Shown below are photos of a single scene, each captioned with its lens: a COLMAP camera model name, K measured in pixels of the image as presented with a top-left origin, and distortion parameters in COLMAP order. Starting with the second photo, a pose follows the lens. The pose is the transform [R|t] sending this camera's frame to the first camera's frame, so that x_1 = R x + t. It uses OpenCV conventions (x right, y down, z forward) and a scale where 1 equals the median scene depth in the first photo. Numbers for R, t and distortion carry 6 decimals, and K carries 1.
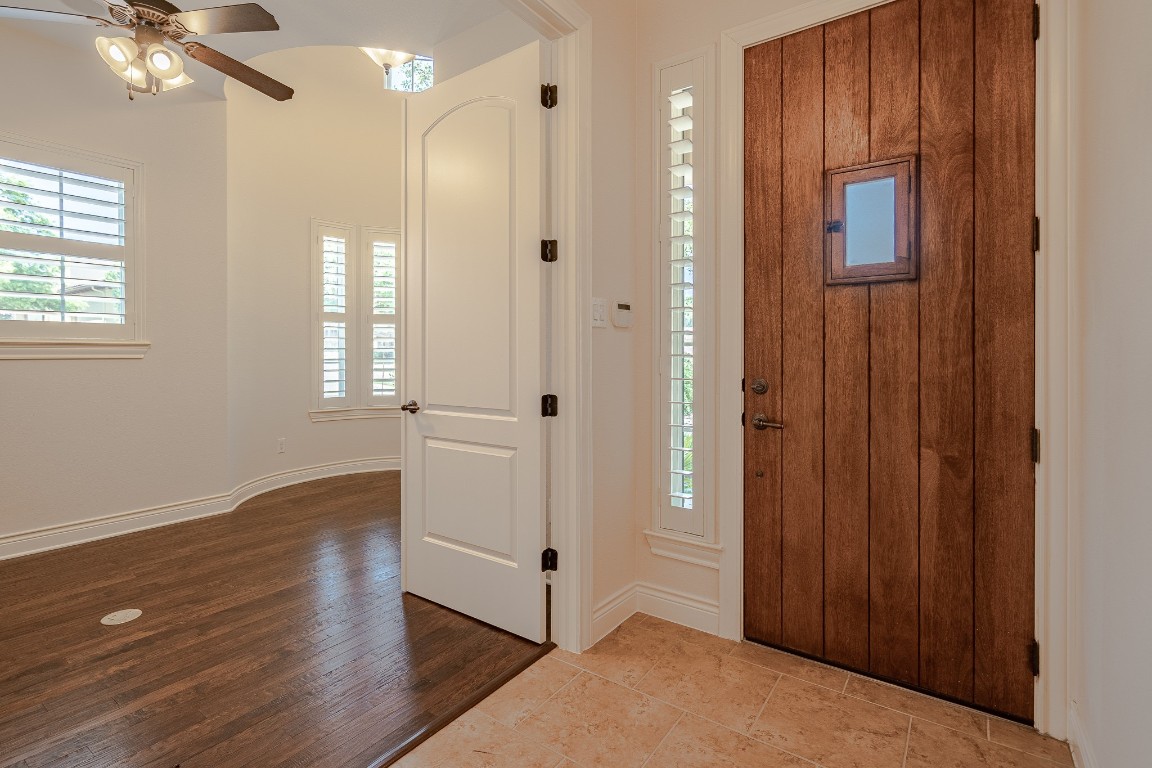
lens RADIAL K [[566.9, 0, 550.3], [0, 566.9, 353.2], [0, 0, 1]] dist [-0.004207, 0.001345]
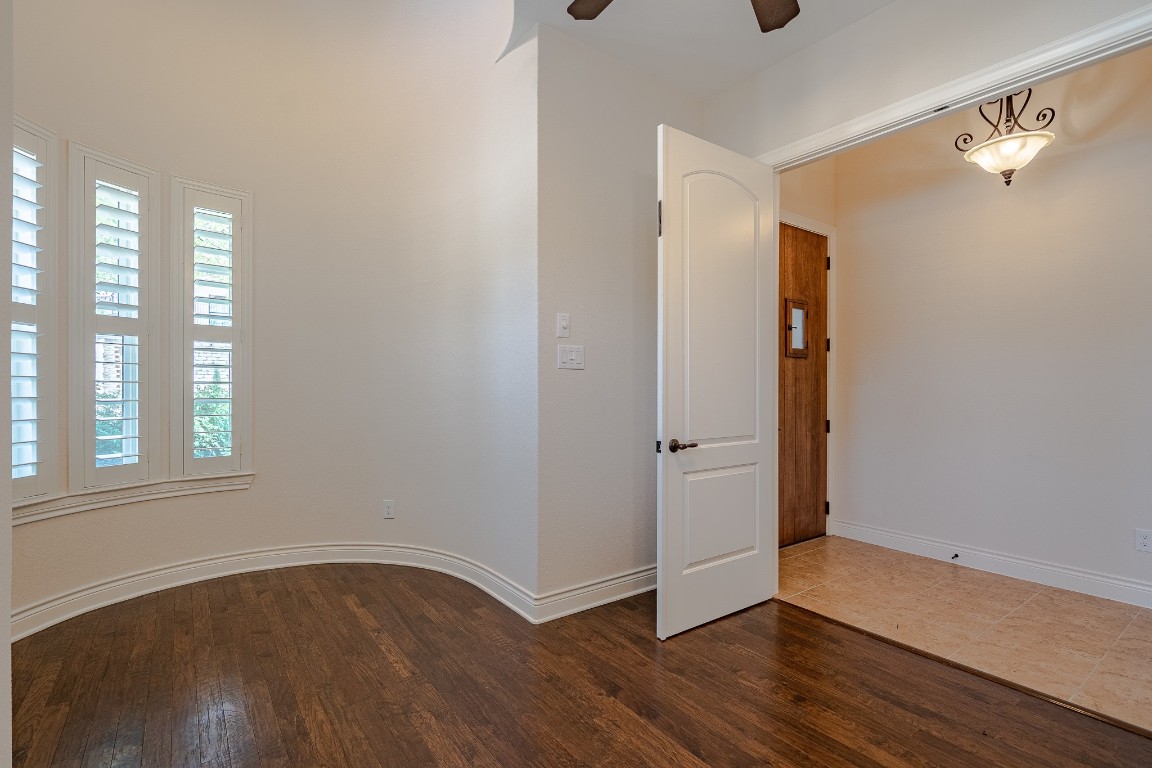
lens RADIAL K [[540.2, 0, 574.9], [0, 540.2, 391.5], [0, 0, 1]] dist [-0.006510, 0.001419]
pose [[0.298306, -0.002776, 0.954466, -1.556051], [0.006938, 0.999976, 0.000740, -0.003760], [-0.954445, 0.006402, 0.298318, 1.152231]]
